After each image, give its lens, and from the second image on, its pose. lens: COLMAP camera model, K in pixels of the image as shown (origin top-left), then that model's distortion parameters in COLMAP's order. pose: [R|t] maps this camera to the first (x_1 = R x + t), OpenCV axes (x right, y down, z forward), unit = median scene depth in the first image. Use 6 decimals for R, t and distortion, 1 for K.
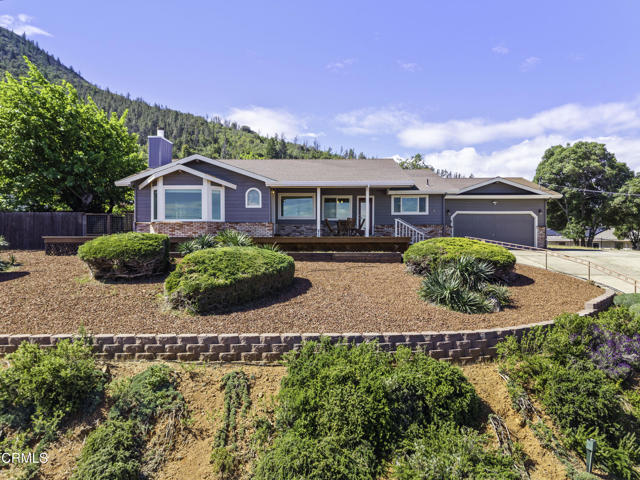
lens RADIAL K [[427.2, 0, 316.7], [0, 427.2, 246.1], [0, 0, 1]] dist [0.021745, -0.021835]
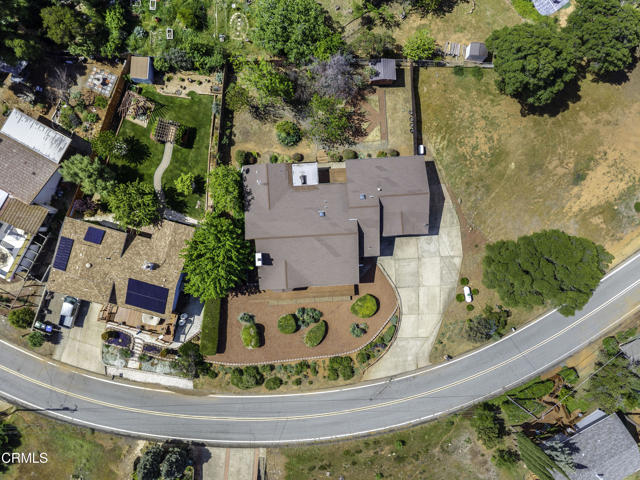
lens RADIAL K [[427.2, 0, 320.1], [0, 427.2, 238.0], [0, 0, 1]] dist [0.021745, -0.021835]
pose [[0.995448, -0.089874, 0.031706, -0.097353], [-0.030407, 0.015784, 0.999413, -2.612054], [-0.090322, -0.995828, 0.012980, 1.068625]]
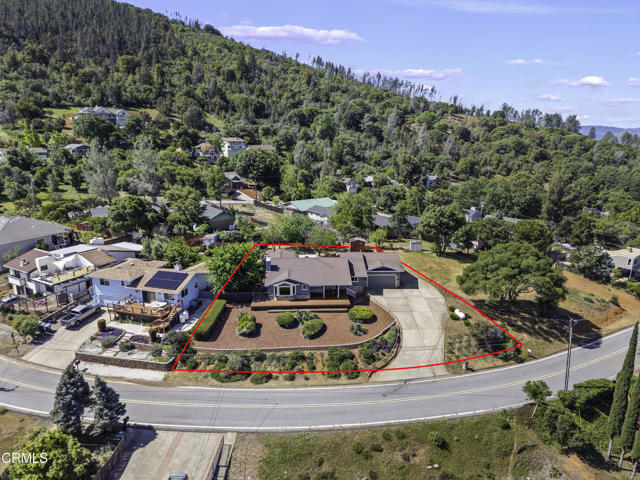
lens RADIAL K [[427.2, 0, 316.8], [0, 427.2, 241.8], [0, 0, 1]] dist [0.021745, -0.021835]
pose [[0.996677, -0.016658, 0.079728, -0.266826], [-0.003002, 0.970683, 0.240345, -1.077243], [-0.081394, -0.239786, 0.967408, -1.832038]]
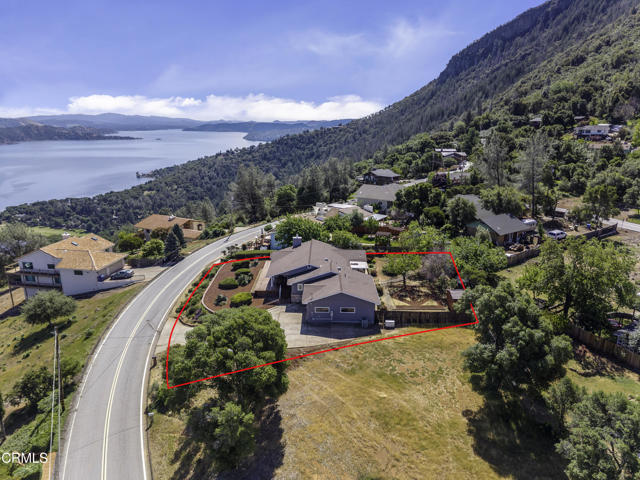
lens RADIAL K [[427.2, 0, 318.2], [0, 427.2, 239.2], [0, 0, 1]] dist [0.021745, -0.021835]
pose [[0.017631, 0.264769, -0.964151, 2.887819], [-0.018993, 0.964215, 0.264439, -1.133462], [0.999664, 0.013650, 0.022029, 1.101897]]
